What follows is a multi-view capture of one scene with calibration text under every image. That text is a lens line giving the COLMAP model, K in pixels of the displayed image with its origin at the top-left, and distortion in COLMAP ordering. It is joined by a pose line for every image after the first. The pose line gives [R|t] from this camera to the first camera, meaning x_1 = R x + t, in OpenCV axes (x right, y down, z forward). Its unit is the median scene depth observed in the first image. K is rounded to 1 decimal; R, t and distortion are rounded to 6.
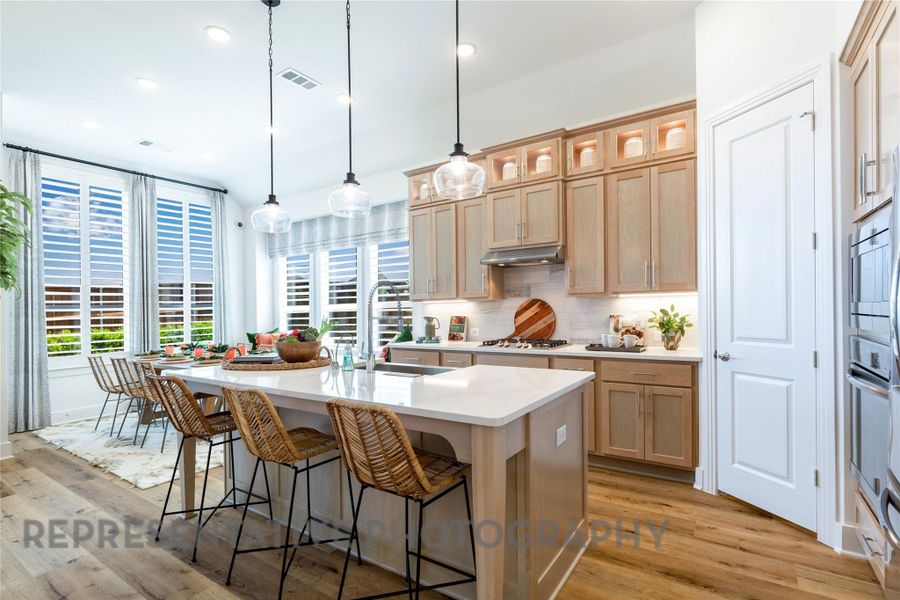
lens RADIAL K [[444.7, 0, 448.2], [0, 444.7, 311.0], [0, 0, 1]] dist [-0.009402, 0.000200]
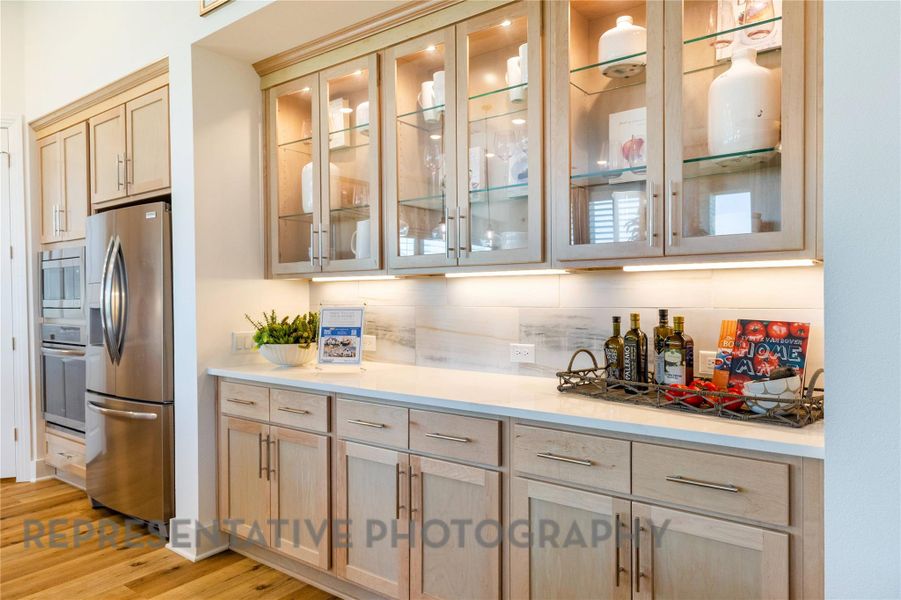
lens RADIAL K [[583.8, 0, 450.5], [0, 583.8, 300.0], [0, 0, 1]] dist [0.005438, 0.002386]
pose [[0.032231, 0.006338, 0.999460, -0.416974], [0.016623, 0.999838, -0.006876, 0.007144], [-0.999342, 0.016835, 0.032120, -0.169264]]
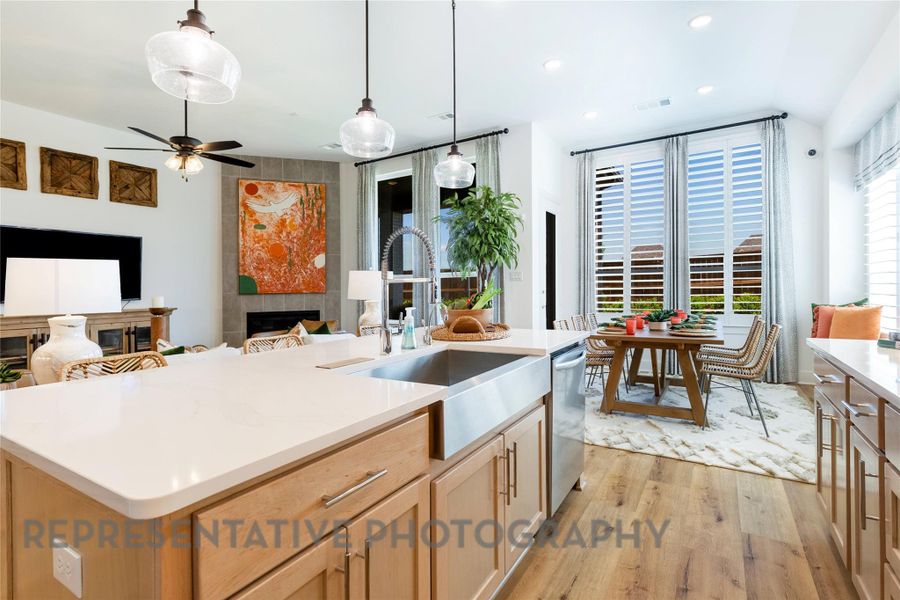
lens RADIAL K [[427.3, 0, 457.3], [0, 427.3, 283.3], [0, 0, 1]] dist [-0.001440, 0.000517]
pose [[0.065211, 0.007445, -0.997844, 0.300931], [0.014506, 0.999859, 0.008408, 0.008261], [0.997766, -0.015023, 0.065094, 0.590376]]
